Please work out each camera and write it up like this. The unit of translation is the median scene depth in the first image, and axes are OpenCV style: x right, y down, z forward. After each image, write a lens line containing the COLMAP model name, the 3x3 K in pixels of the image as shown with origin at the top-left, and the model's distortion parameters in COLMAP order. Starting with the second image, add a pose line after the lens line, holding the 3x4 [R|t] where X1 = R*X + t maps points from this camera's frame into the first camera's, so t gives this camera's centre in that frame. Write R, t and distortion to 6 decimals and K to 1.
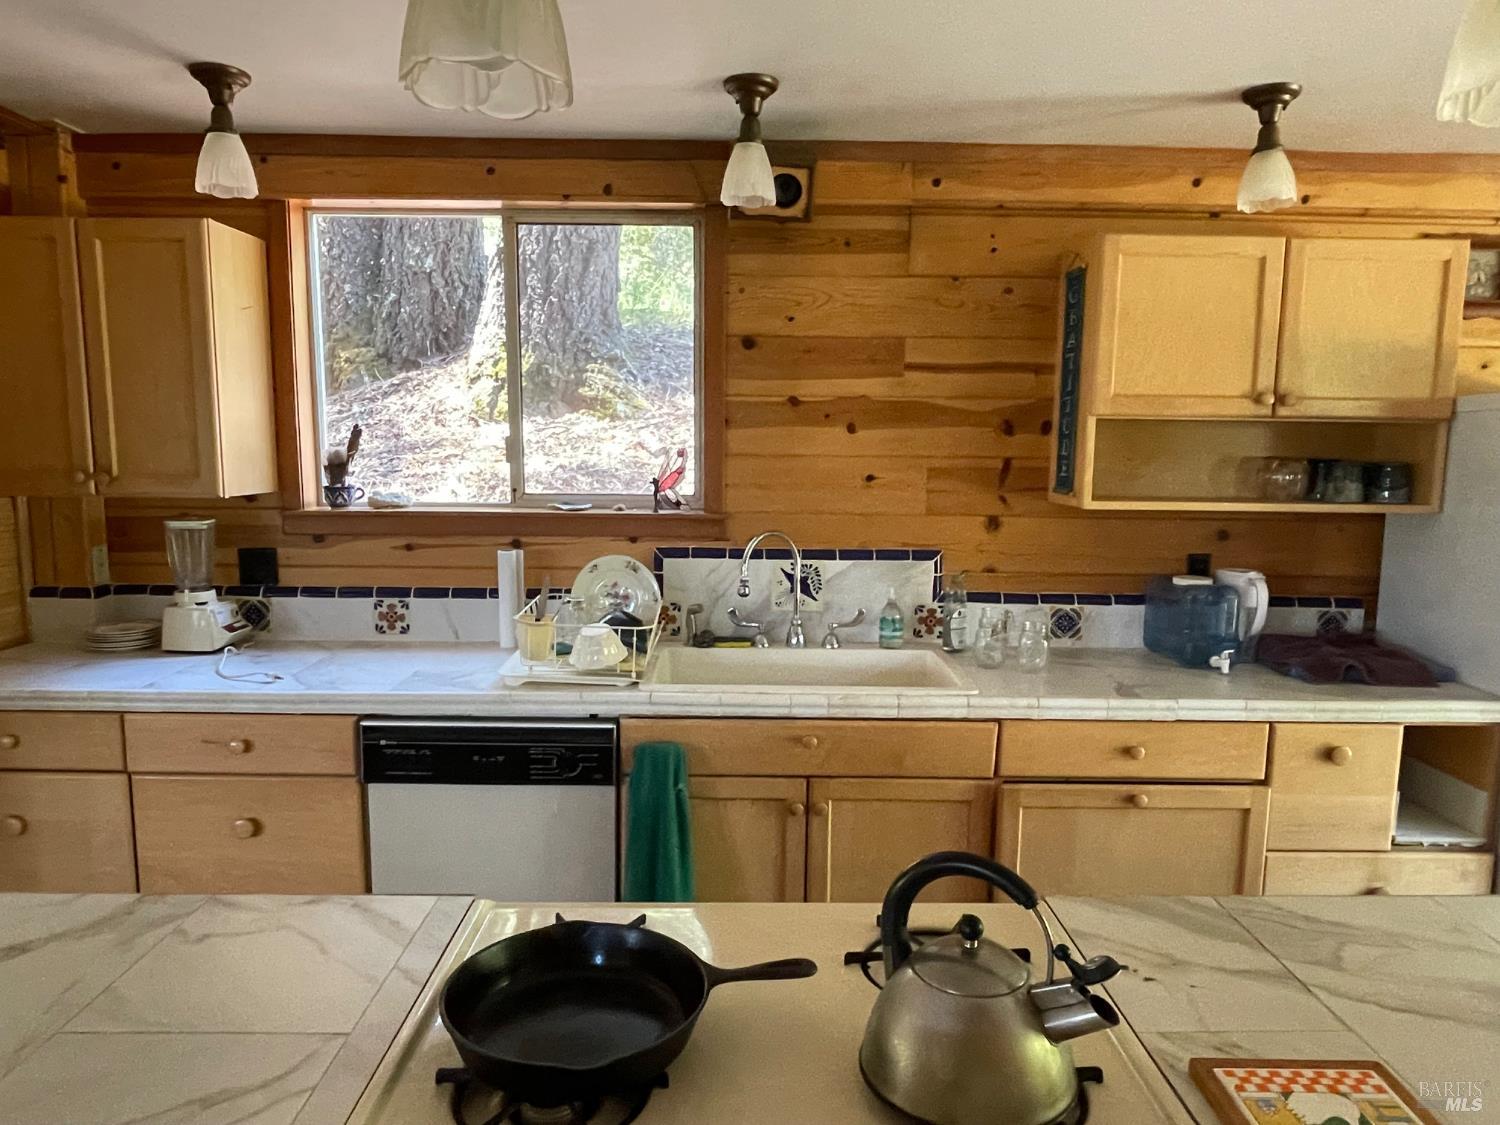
lens RADIAL K [[990.0, 0, 756.2], [0, 990.0, 575.7], [0, 0, 1]] dist [0.009895, -0.021382]
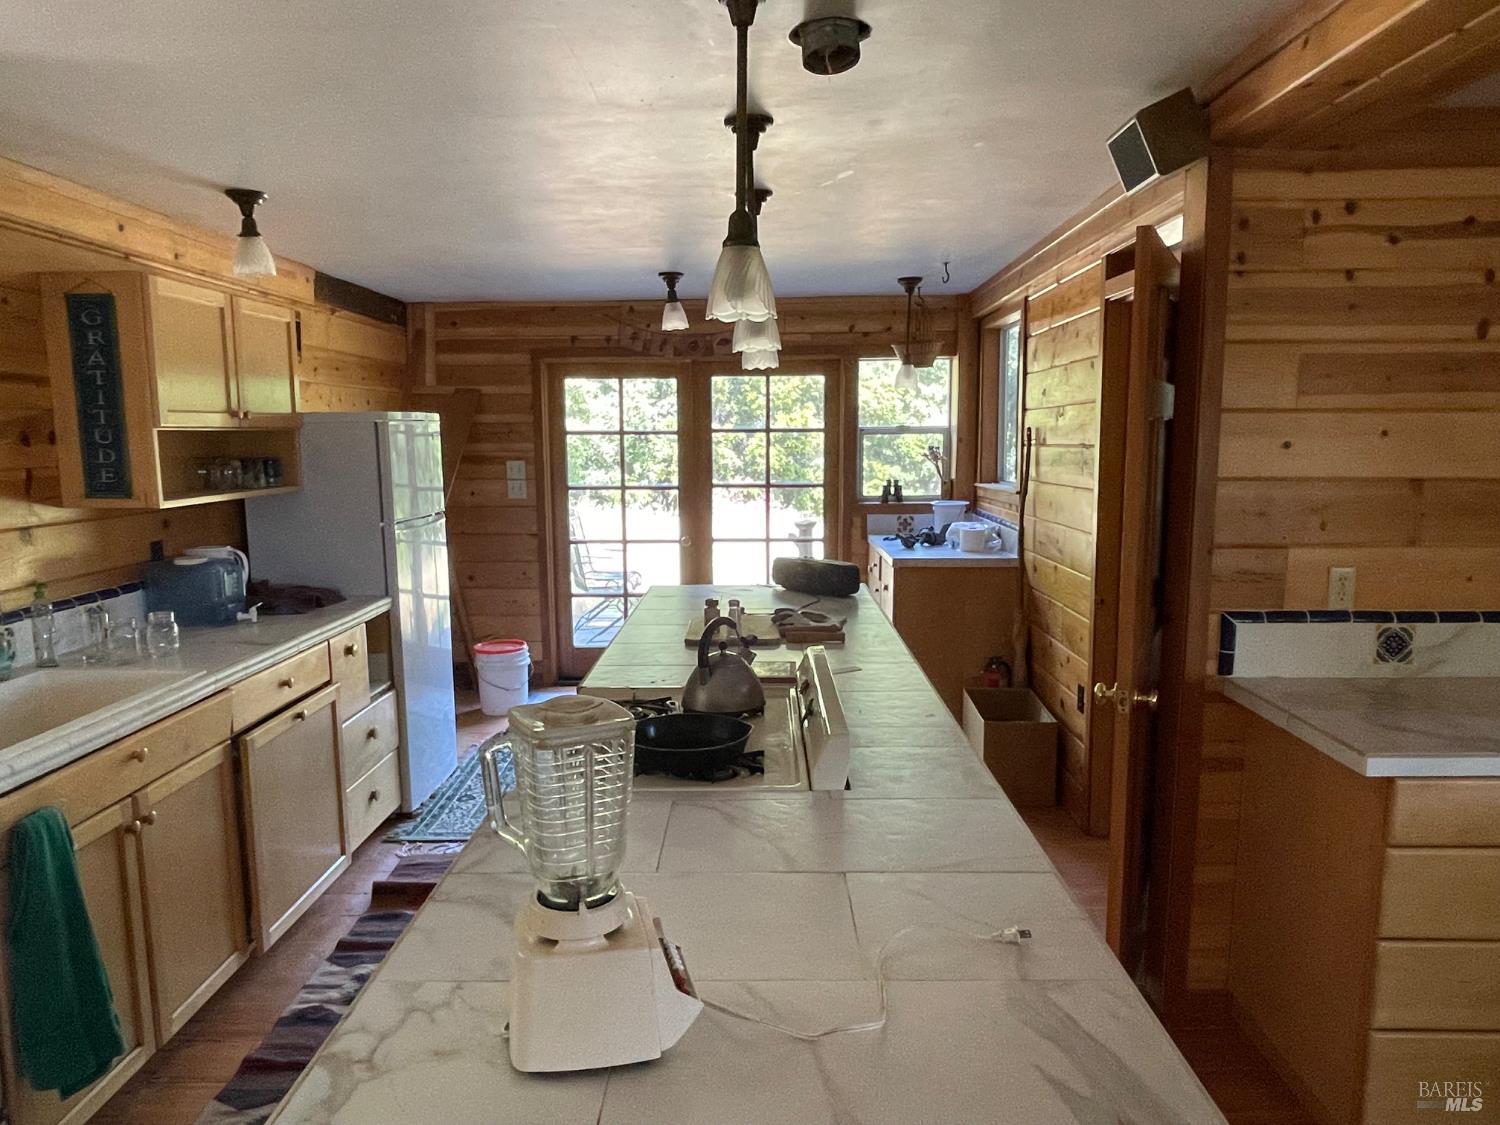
lens RADIAL K [[990.0, 0, 758.3], [0, 990.0, 570.6], [0, 0, 1]] dist [0.009895, -0.021382]
pose [[0.024326, -0.151548, 0.988151, -0.793984], [0.135647, 0.979802, 0.146928, -0.071251], [-0.990459, 0.130466, 0.044391, 0.264347]]
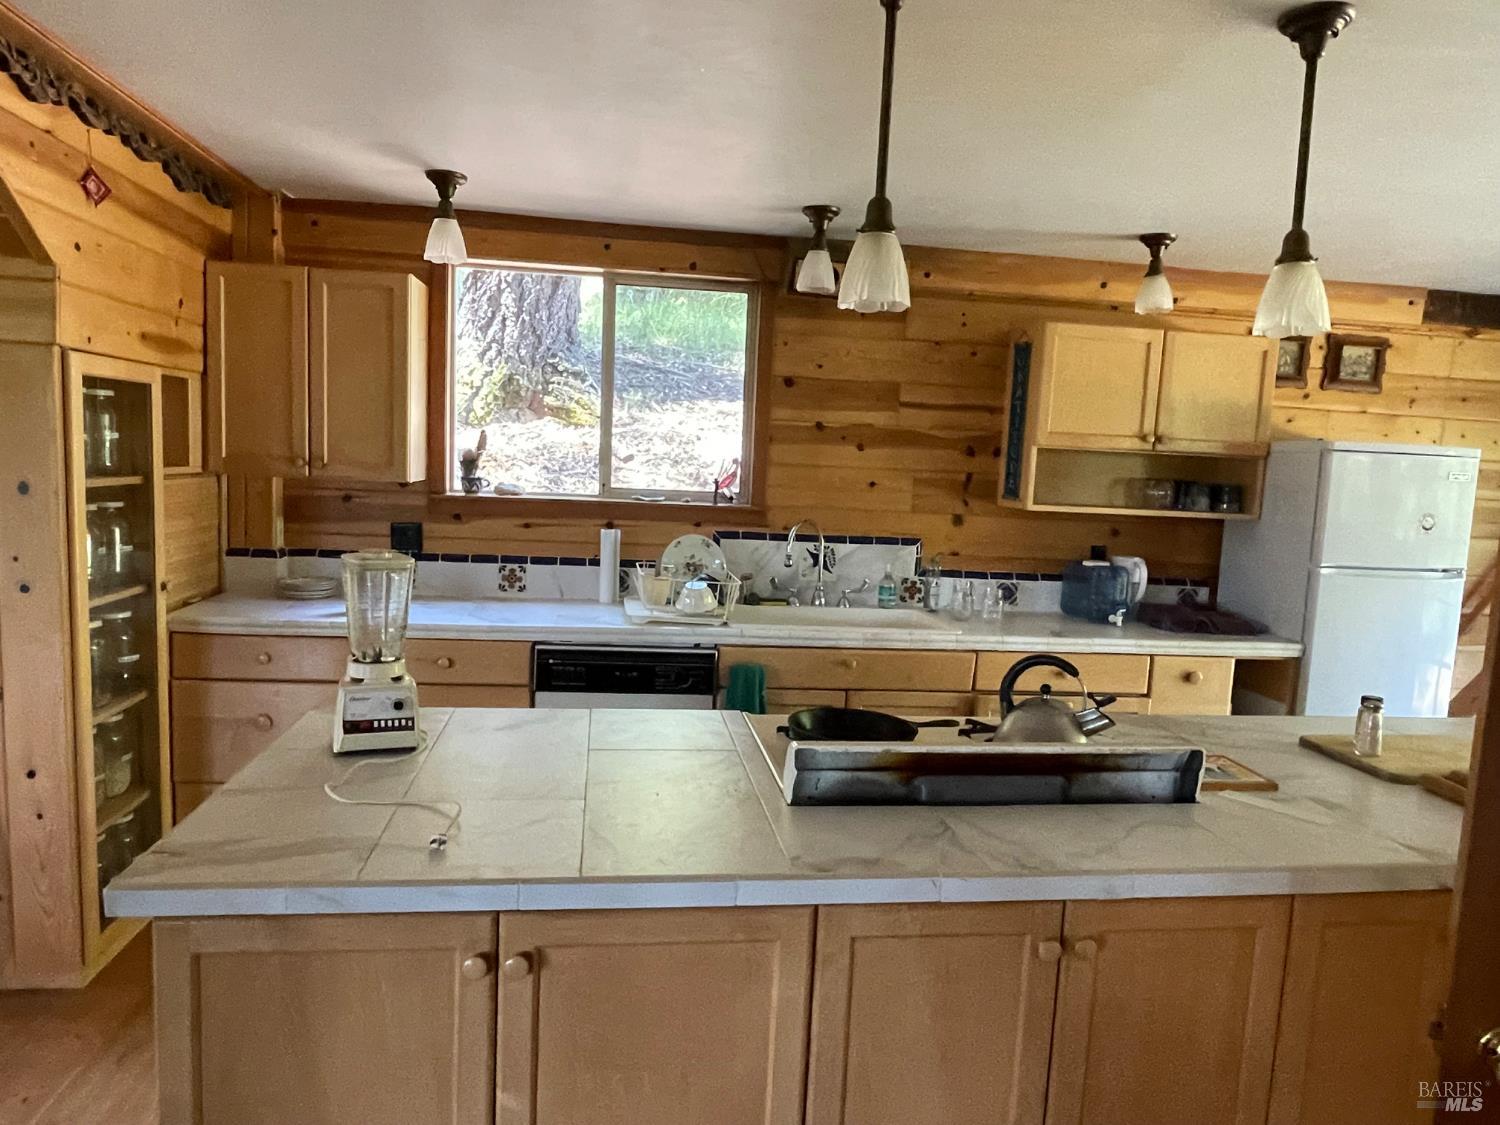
lens RADIAL K [[990.0, 0, 752.2], [0, 990.0, 570.4], [0, 0, 1]] dist [0.009895, -0.021382]
pose [[0.991768, 0.021733, 0.126193, -0.239561], [-0.019766, 0.999663, -0.016822, 0.050933], [-0.126516, 0.014189, 0.991863, -0.363283]]
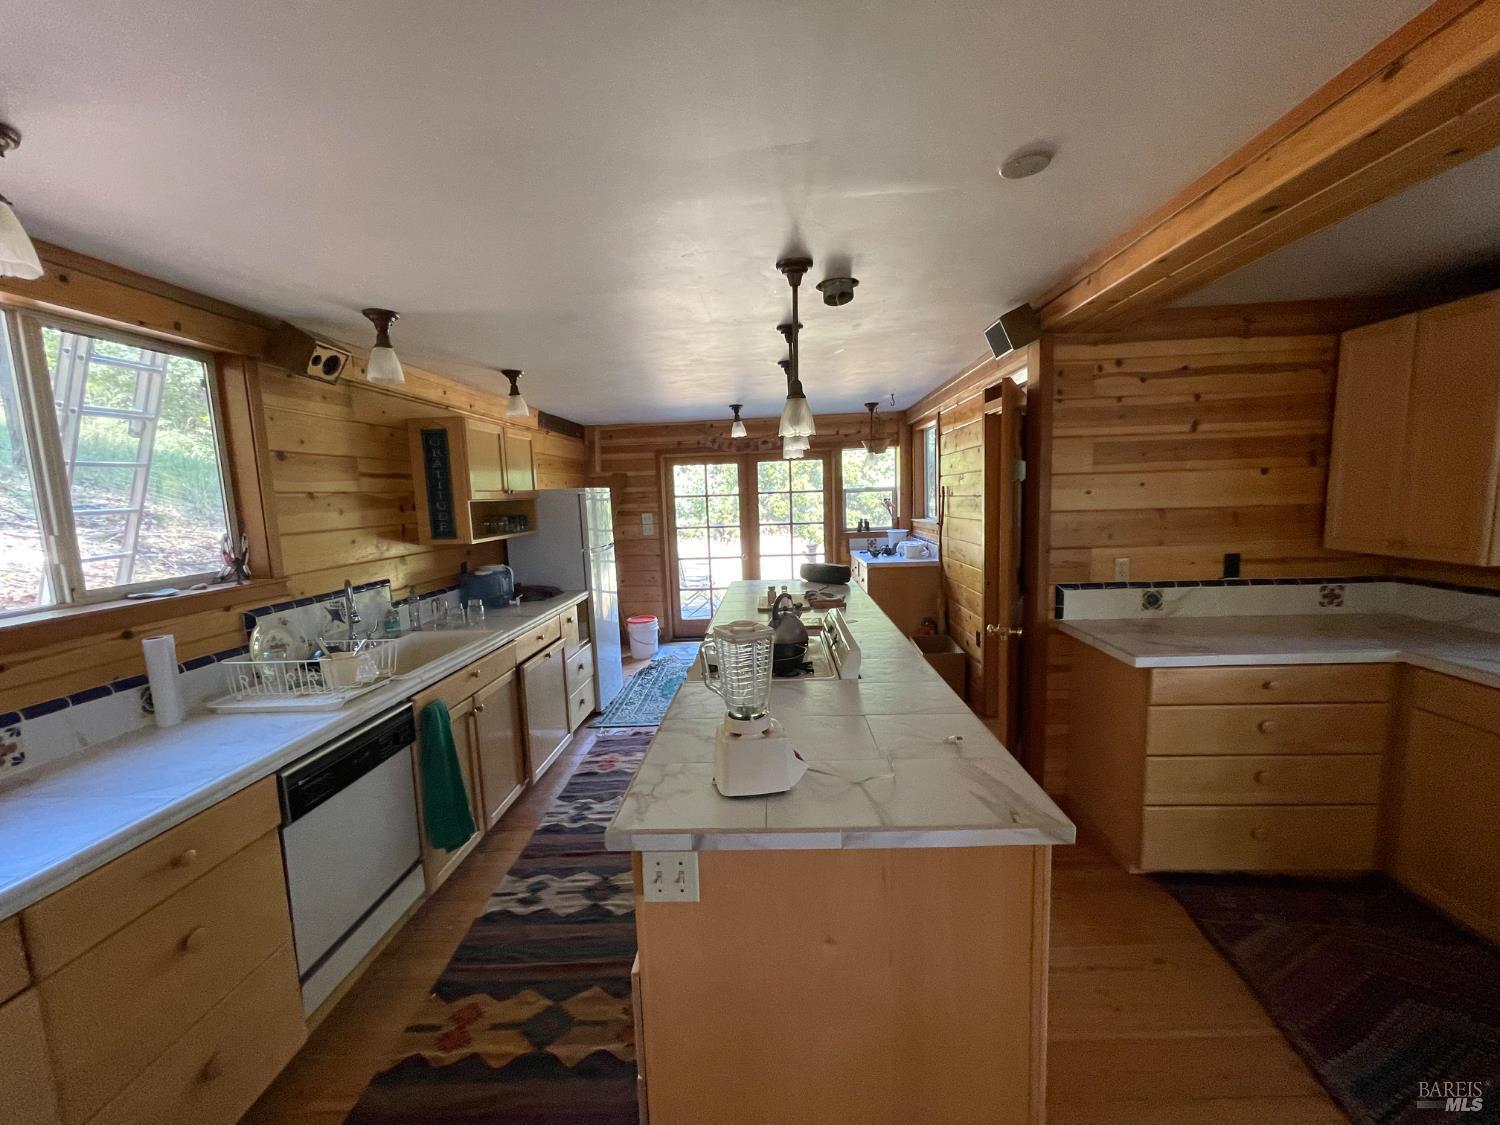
lens RADIAL K [[600.0, 0, 759.4], [0, 600.0, 565.1], [0, 0, 1]] dist [-0.005215, 0.001456]
pose [[0.047260, -0.133061, 0.989980, -0.909365], [0.163847, 0.978697, 0.123723, -0.080656], [-0.985353, 0.156358, 0.068054, 0.306552]]
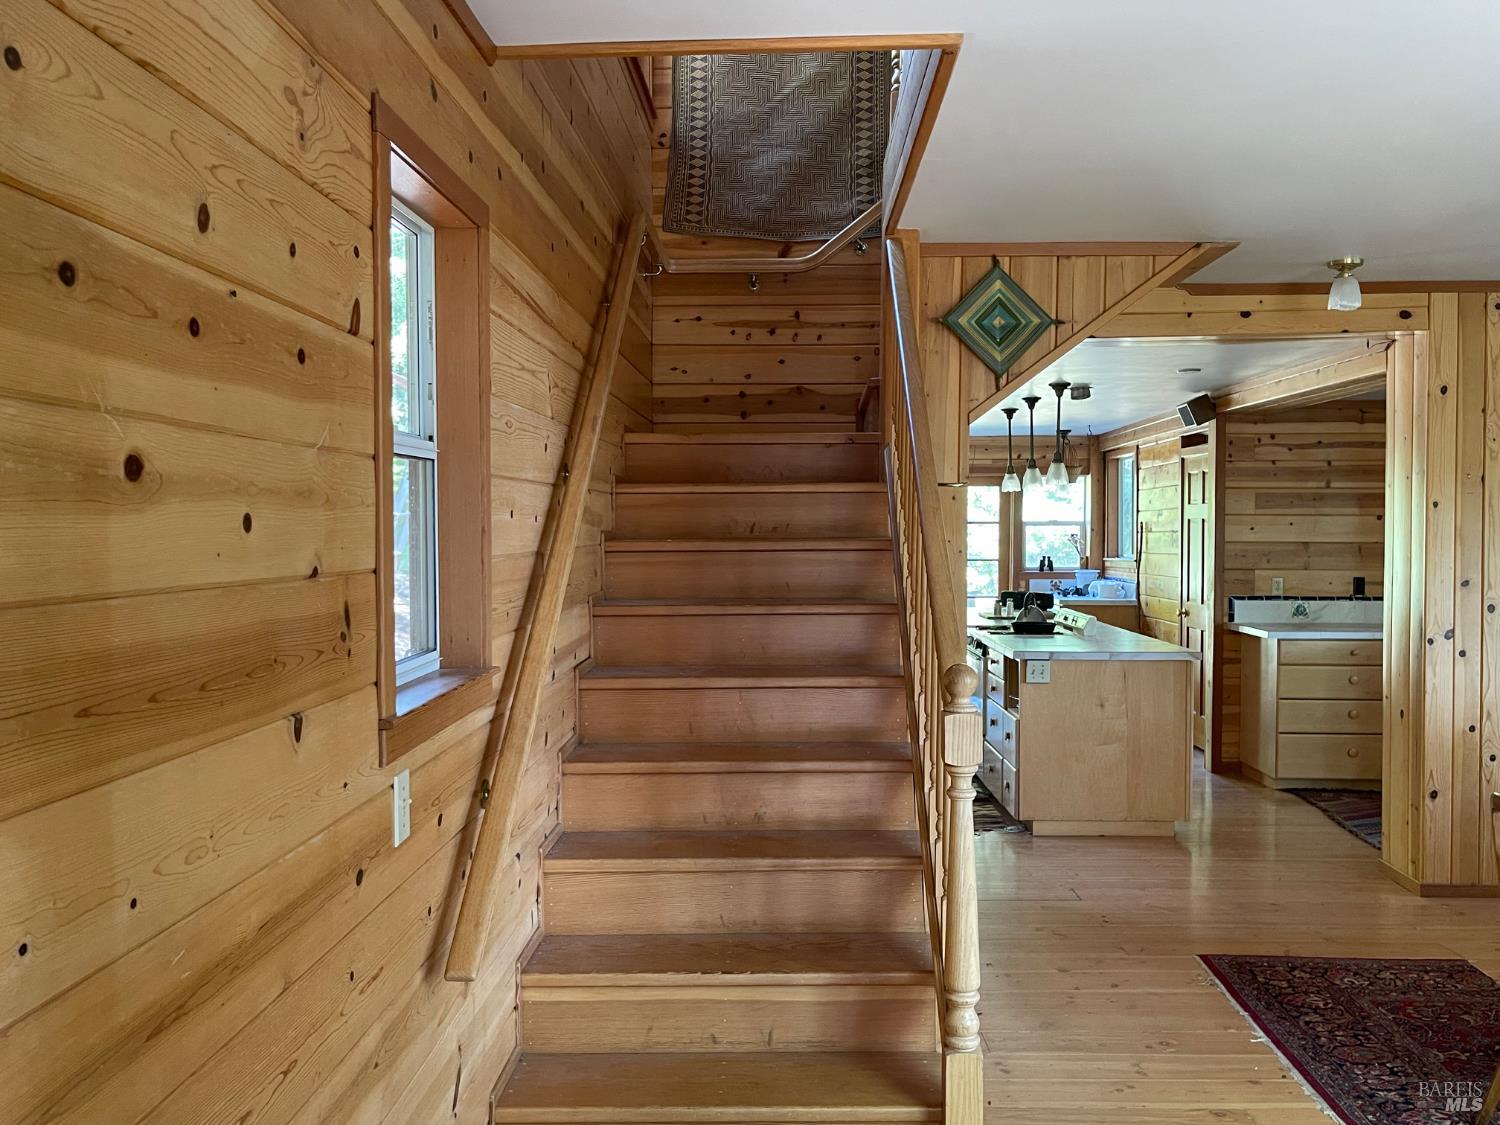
lens RADIAL K [[1325.6, 0, 750.6], [0, 1325.6, 568.4], [0, 0, 1]] dist [0.033236, 0.000280]
pose [[0.028063, -0.043400, 0.998664, -3.002156], [0.128447, 0.990931, 0.039455, -0.164566], [-0.991319, 0.127169, 0.033384, 0.872608]]
